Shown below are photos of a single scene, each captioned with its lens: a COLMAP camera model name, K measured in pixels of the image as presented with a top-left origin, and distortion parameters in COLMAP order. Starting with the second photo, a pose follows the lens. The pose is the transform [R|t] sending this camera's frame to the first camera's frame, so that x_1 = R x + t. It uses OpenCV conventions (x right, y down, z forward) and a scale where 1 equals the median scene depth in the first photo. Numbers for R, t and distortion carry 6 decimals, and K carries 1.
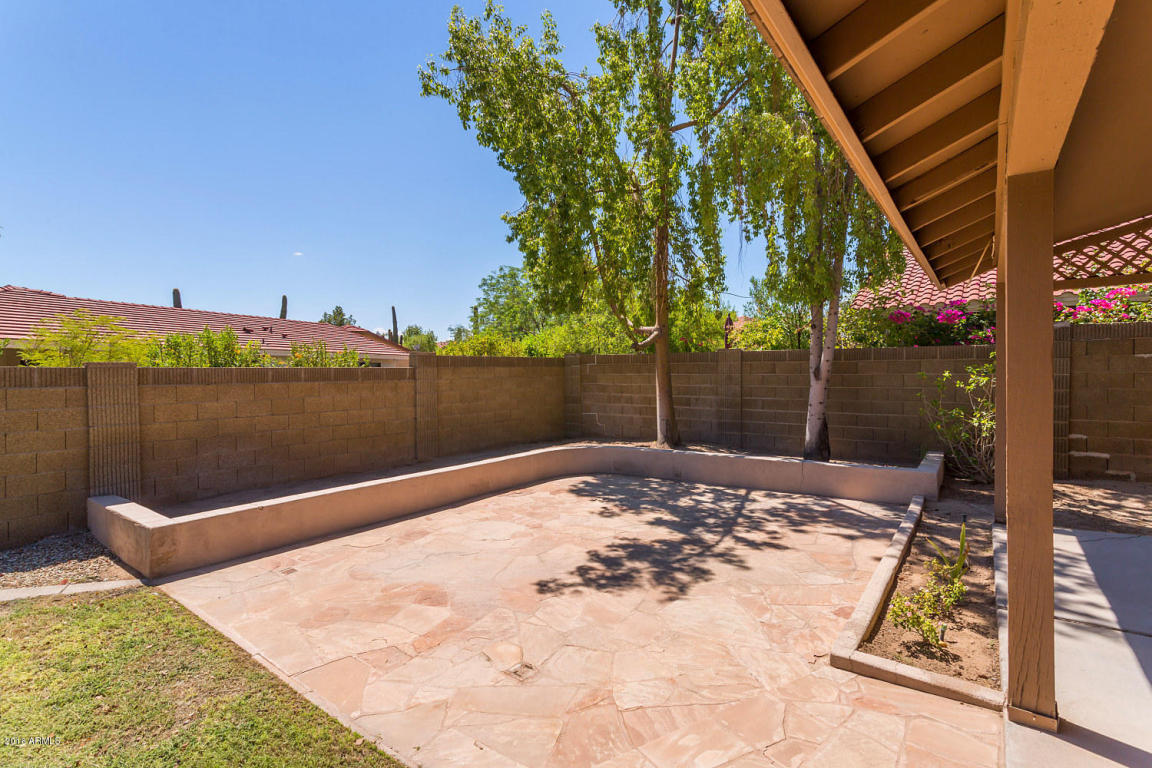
lens RADIAL K [[549.3, 0, 581.6], [0, 549.3, 381.8], [0, 0, 1]] dist [0.005080, 0.000878]
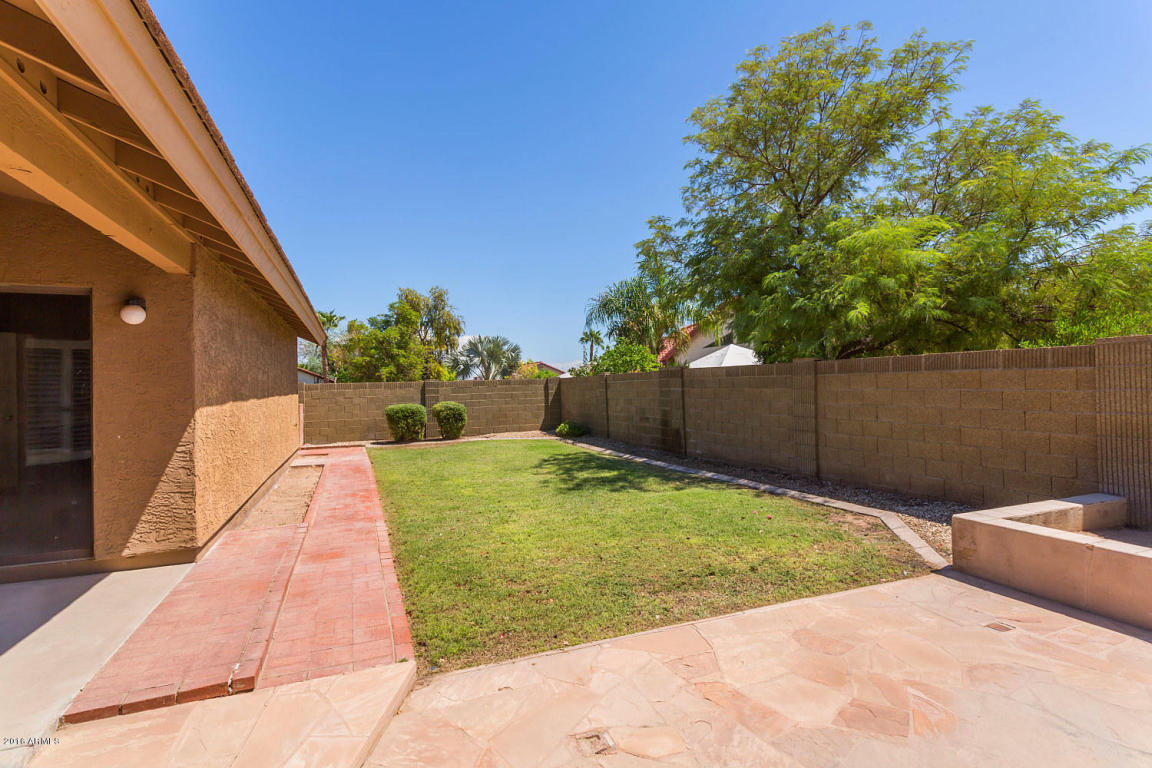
lens RADIAL K [[549.3, 0, 571.3], [0, 549.3, 381.0], [0, 0, 1]] dist [0.005080, 0.000878]
pose [[-0.547812, 0.017992, -0.836408, 0.330462], [0.018299, 0.999787, 0.009521, 0.008667], [0.836401, -0.010089, -0.548025, 0.850522]]
